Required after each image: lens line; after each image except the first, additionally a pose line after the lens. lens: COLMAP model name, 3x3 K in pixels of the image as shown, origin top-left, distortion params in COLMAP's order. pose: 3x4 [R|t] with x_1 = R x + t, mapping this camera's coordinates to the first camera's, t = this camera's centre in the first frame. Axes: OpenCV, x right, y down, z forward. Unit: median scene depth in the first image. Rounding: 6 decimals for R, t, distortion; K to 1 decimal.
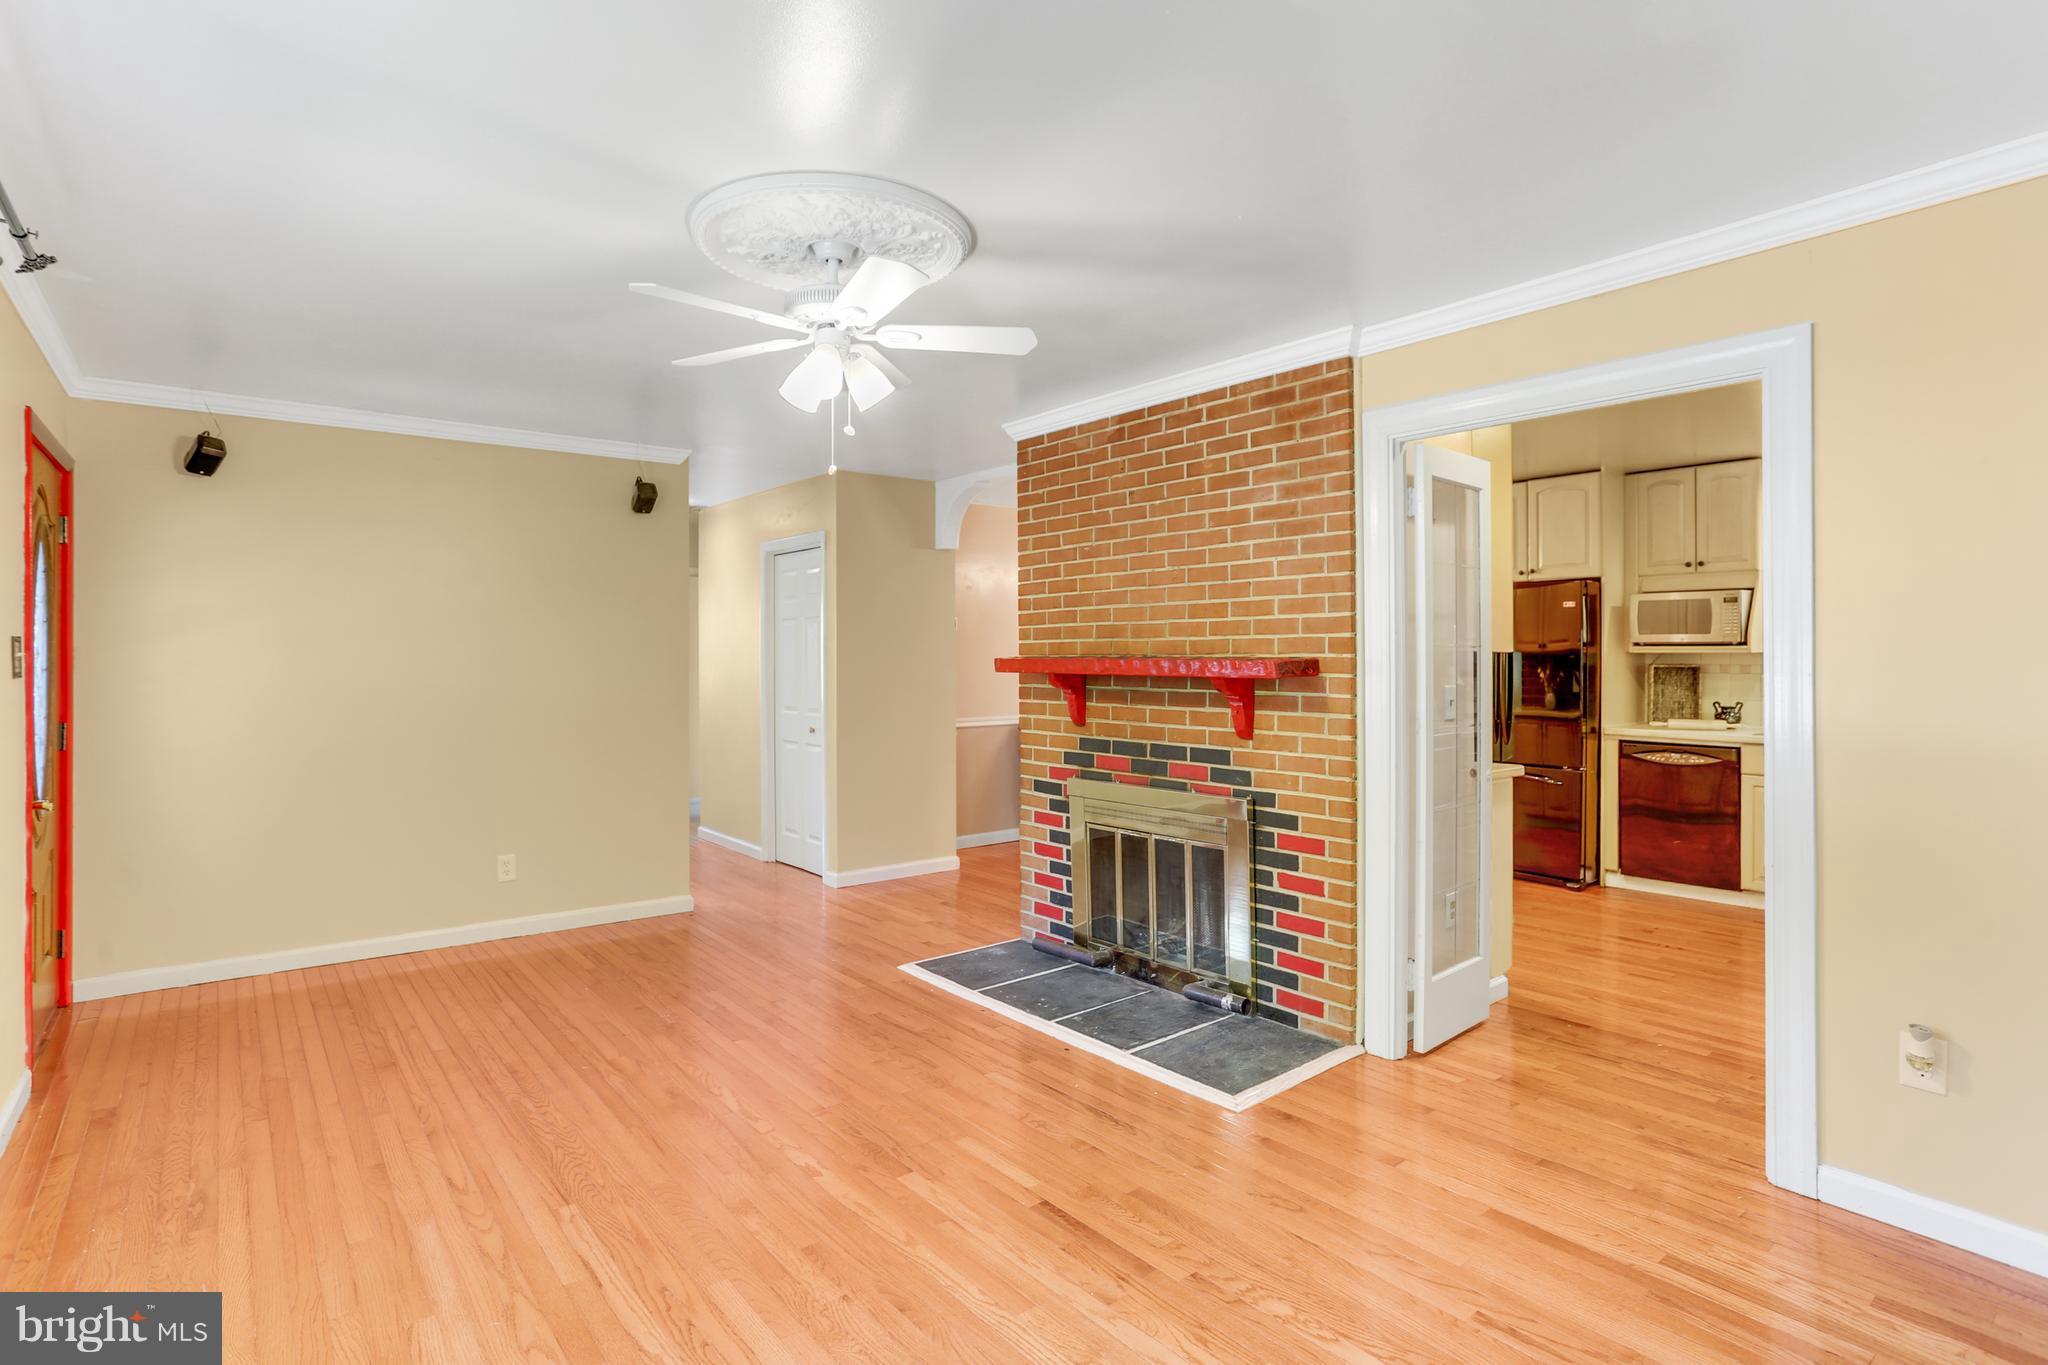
lens RADIAL K [[1012.9, 0, 1019.2], [0, 1012.9, 653.0], [0, 0, 1]] dist [-0.027250, 0.000777]
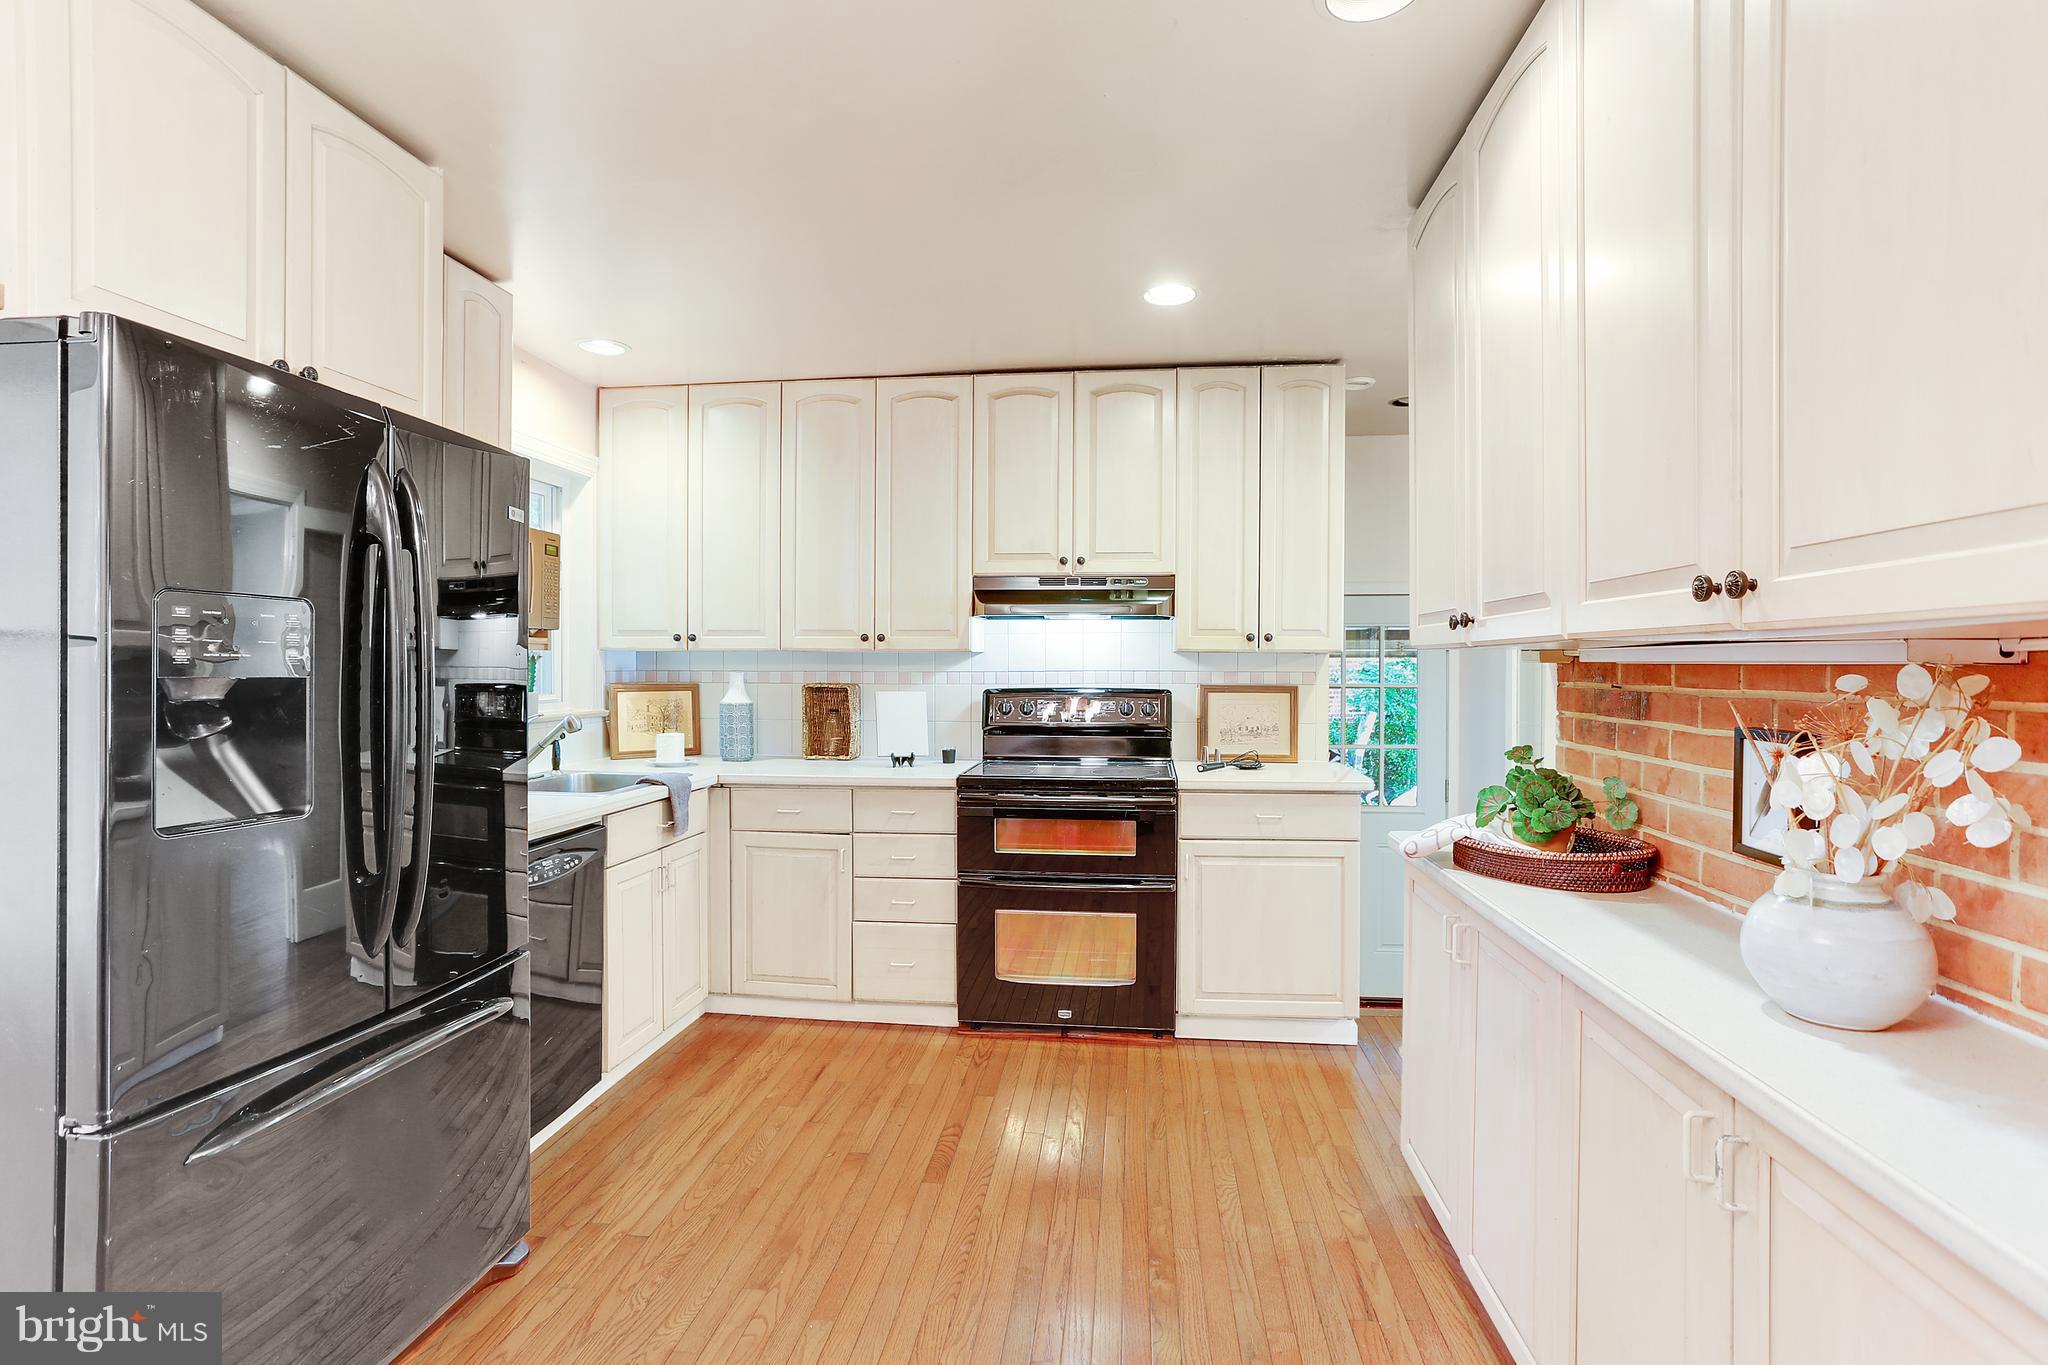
lens RADIAL K [[1010.8, 0, 1019.1], [0, 1010.8, 674.4], [0, 0, 1]] dist [-0.061899, 0.055794]
pose [[-0.706669, -0.008622, 0.707492, 0.155098], [-0.005246, 0.999962, 0.006947, 0.007111], [-0.707525, 0.001197, -0.706687, 1.156316]]
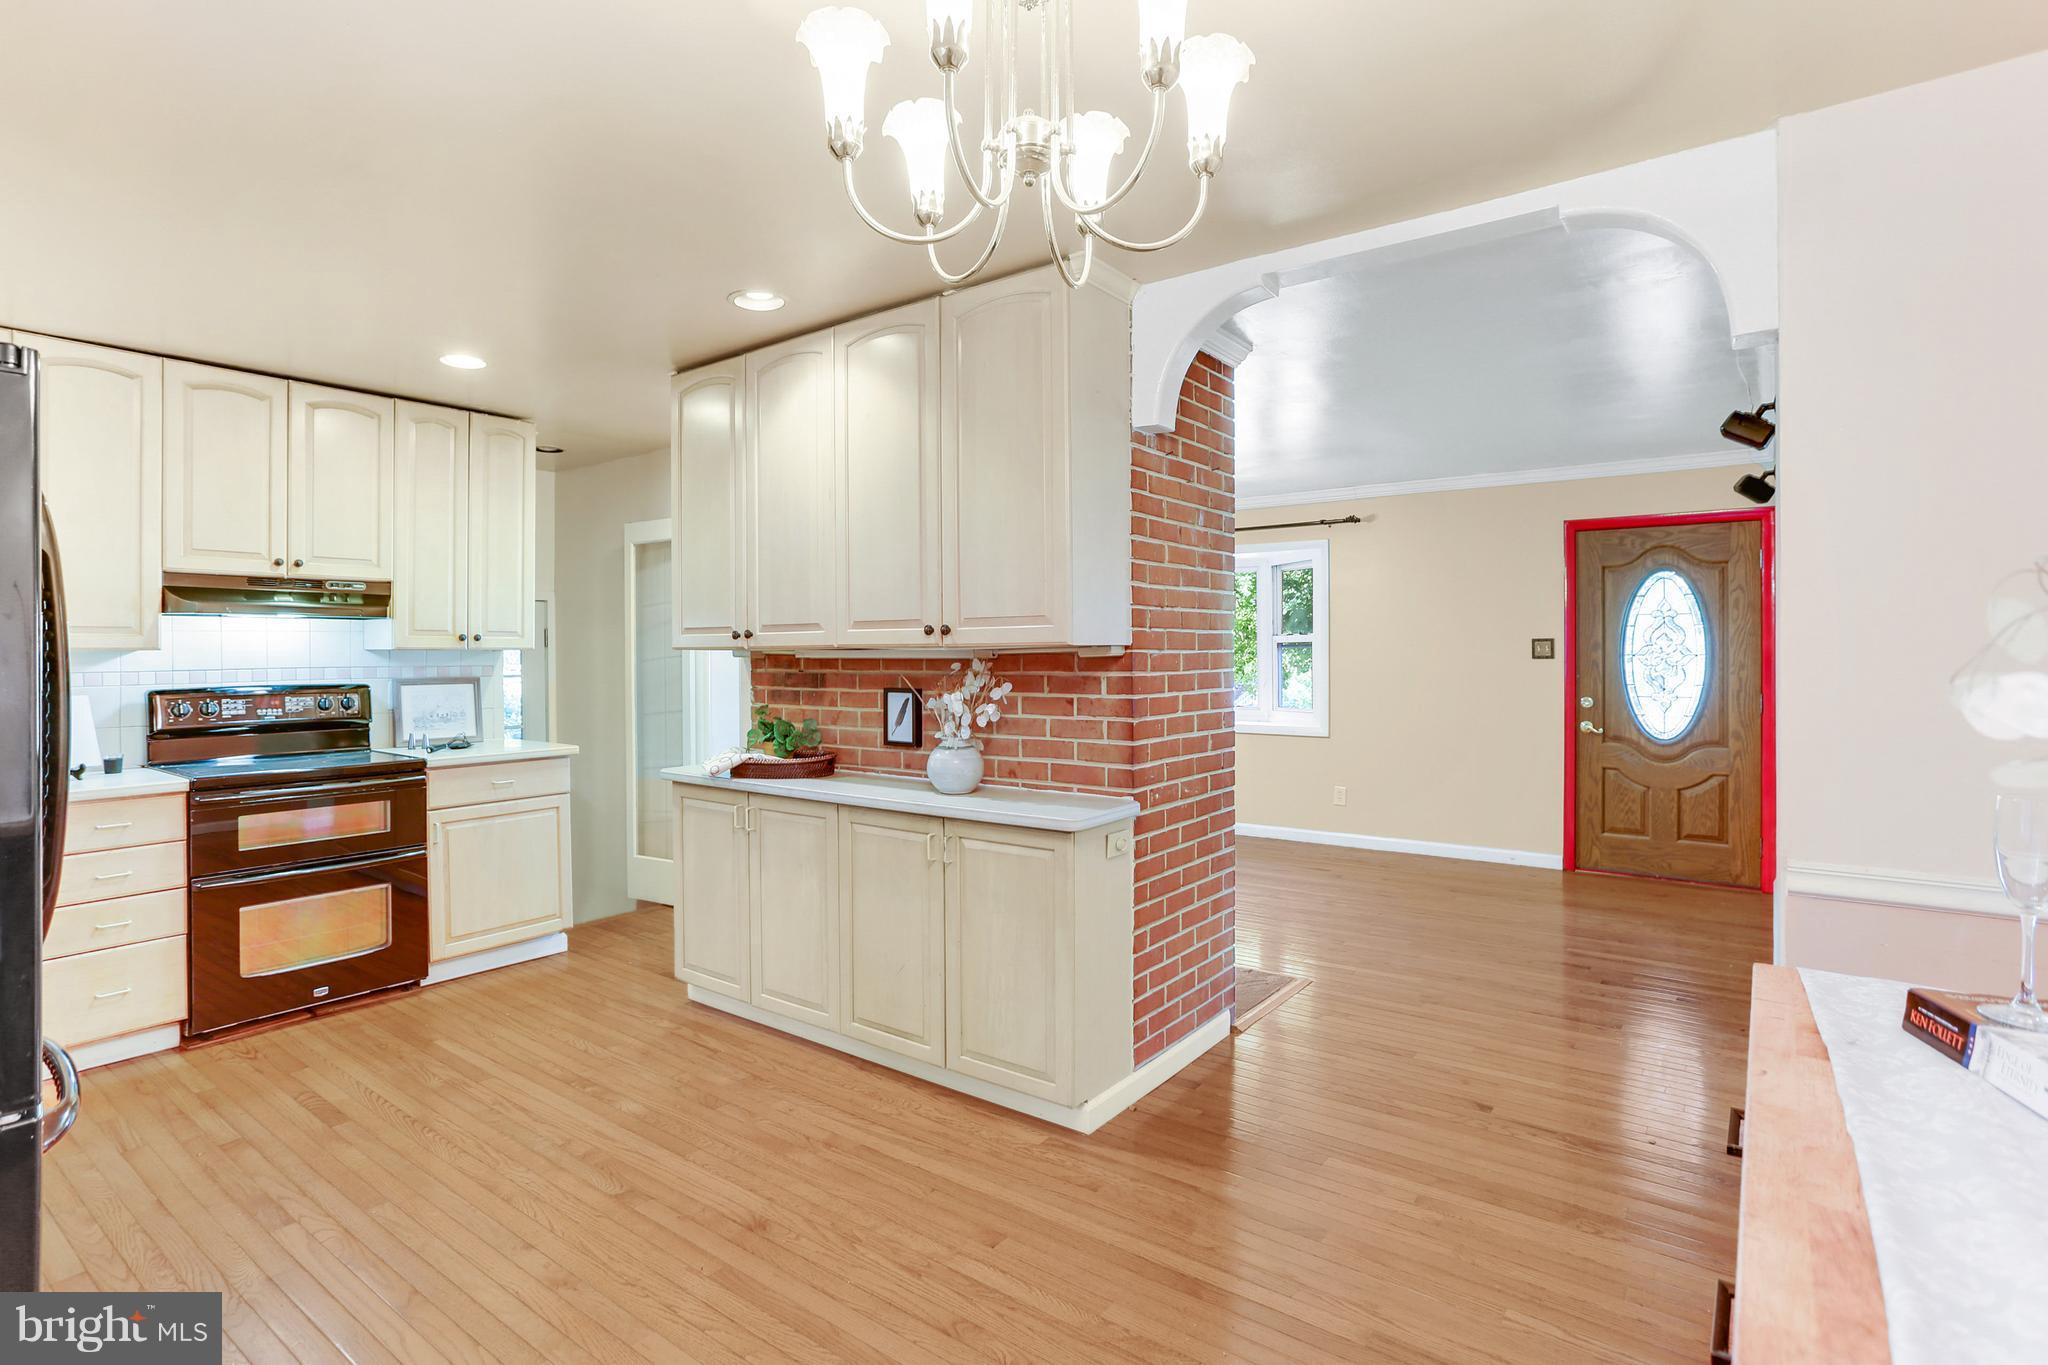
lens RADIAL K [[1012.9, 0, 1019.2], [0, 1012.9, 653.0], [0, 0, 1]] dist [-0.027250, 0.000777]
pose [[-0.966252, 0.007007, -0.257502, 0.295921], [0.007628, 0.999970, -0.001413, 0.003111], [0.257484, -0.003330, -0.966277, 1.448845]]
